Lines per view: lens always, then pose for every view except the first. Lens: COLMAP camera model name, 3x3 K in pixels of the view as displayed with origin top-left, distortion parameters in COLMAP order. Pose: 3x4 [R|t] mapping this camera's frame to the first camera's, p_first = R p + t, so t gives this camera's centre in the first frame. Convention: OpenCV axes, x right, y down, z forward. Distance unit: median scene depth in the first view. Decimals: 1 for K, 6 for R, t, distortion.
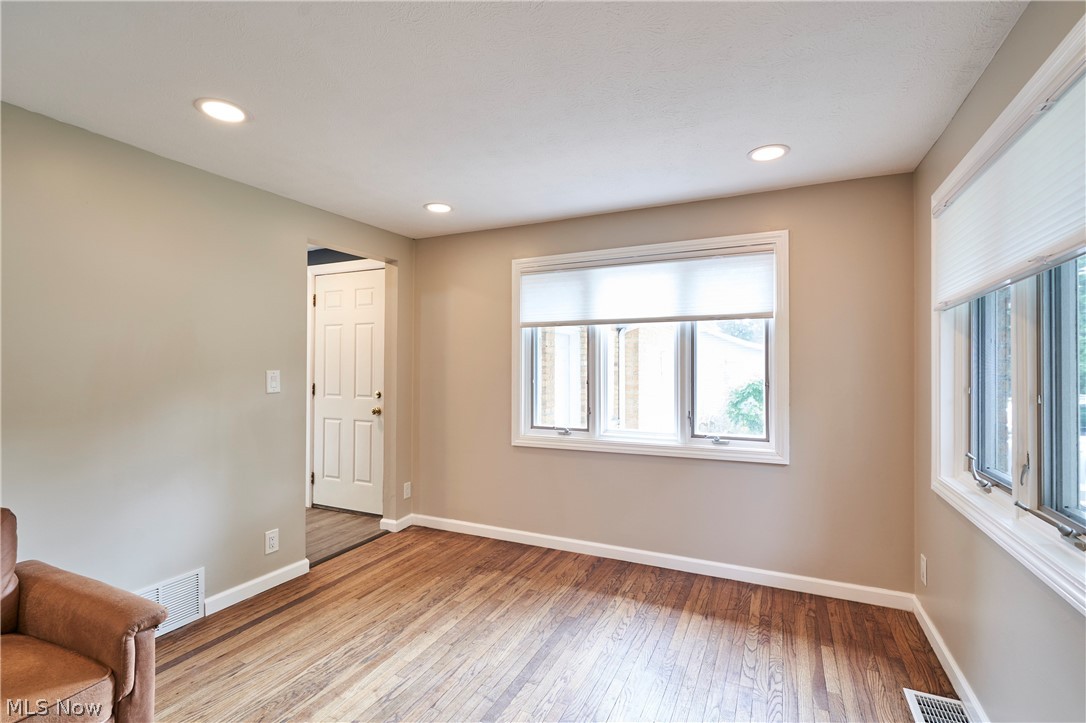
lens RADIAL K [[505.5, 0, 543.0], [0, 505.5, 361.5], [0, 0, 1]] dist [-0.001606, -0.000279]
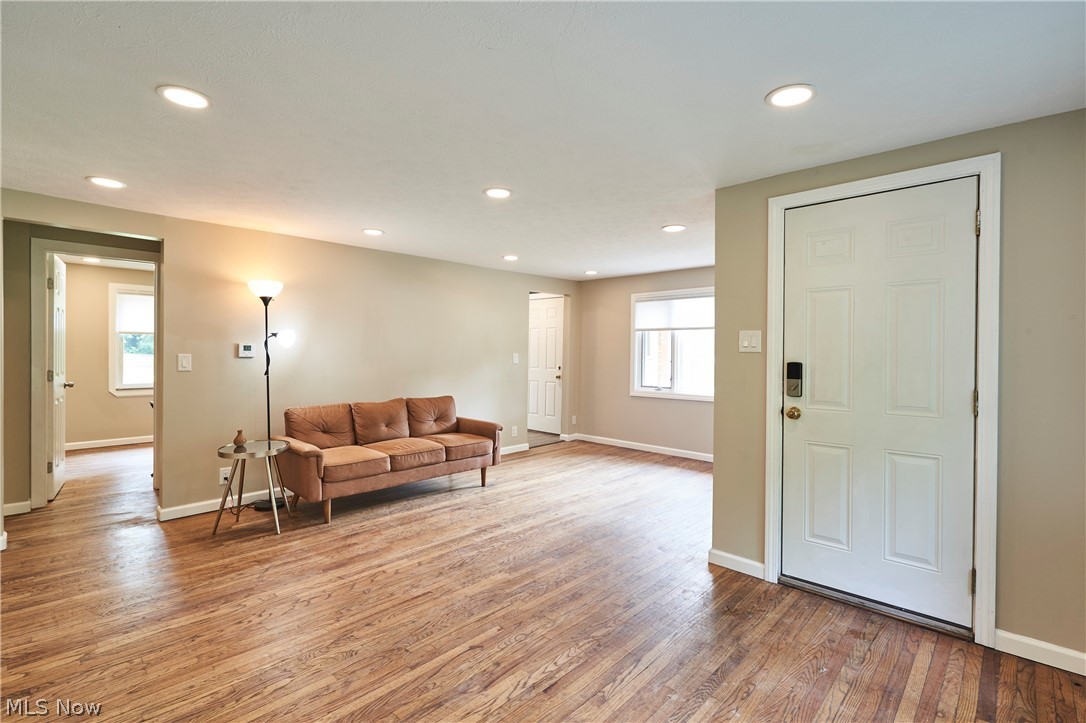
lens RADIAL K [[505.5, 0, 543.0], [0, 505.5, 361.5], [0, 0, 1]] dist [-0.001606, -0.000279]
pose [[0.948940, 0.015596, -0.315071, 0.214131], [-0.006866, 0.999562, 0.028801, -0.008157], [0.315382, -0.025168, 0.948631, -0.833425]]
